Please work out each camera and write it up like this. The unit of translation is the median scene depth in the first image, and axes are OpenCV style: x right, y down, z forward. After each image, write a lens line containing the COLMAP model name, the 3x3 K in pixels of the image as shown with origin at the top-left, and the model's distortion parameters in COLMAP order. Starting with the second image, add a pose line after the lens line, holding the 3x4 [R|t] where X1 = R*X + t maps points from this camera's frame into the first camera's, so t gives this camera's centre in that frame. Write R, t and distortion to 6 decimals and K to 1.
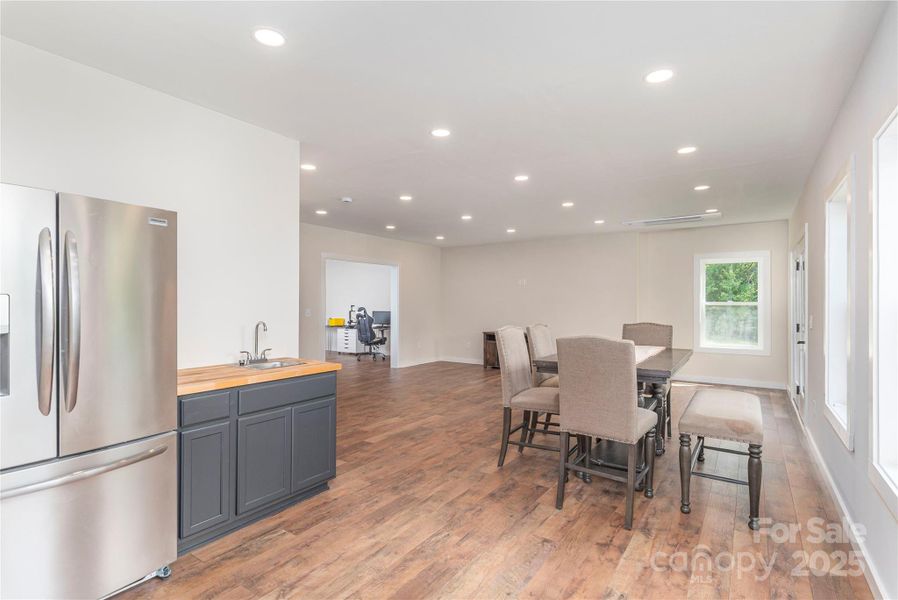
lens RADIAL K [[436.5, 0, 443.0], [0, 436.5, 308.0], [0, 0, 1]] dist [0.000783, 0.000061]
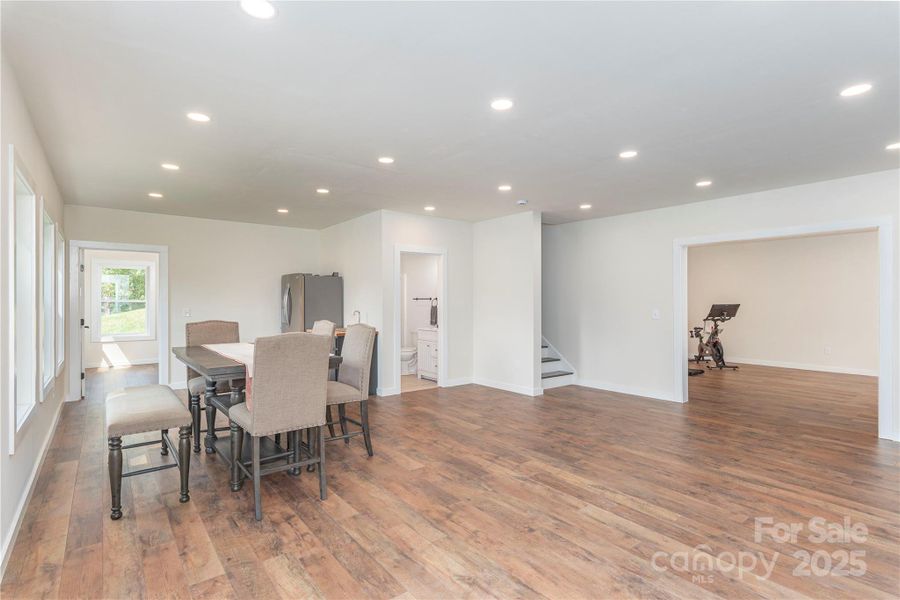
lens RADIAL K [[437.4, 0, 444.0], [0, 437.4, 308.1], [0, 0, 1]] dist [0.000783, 0.000061]
pose [[-0.285444, 0.011062, -0.958332, 0.964018], [-0.019106, 0.999669, 0.017230, -0.011346], [0.958205, 0.023228, -0.285138, 1.326815]]
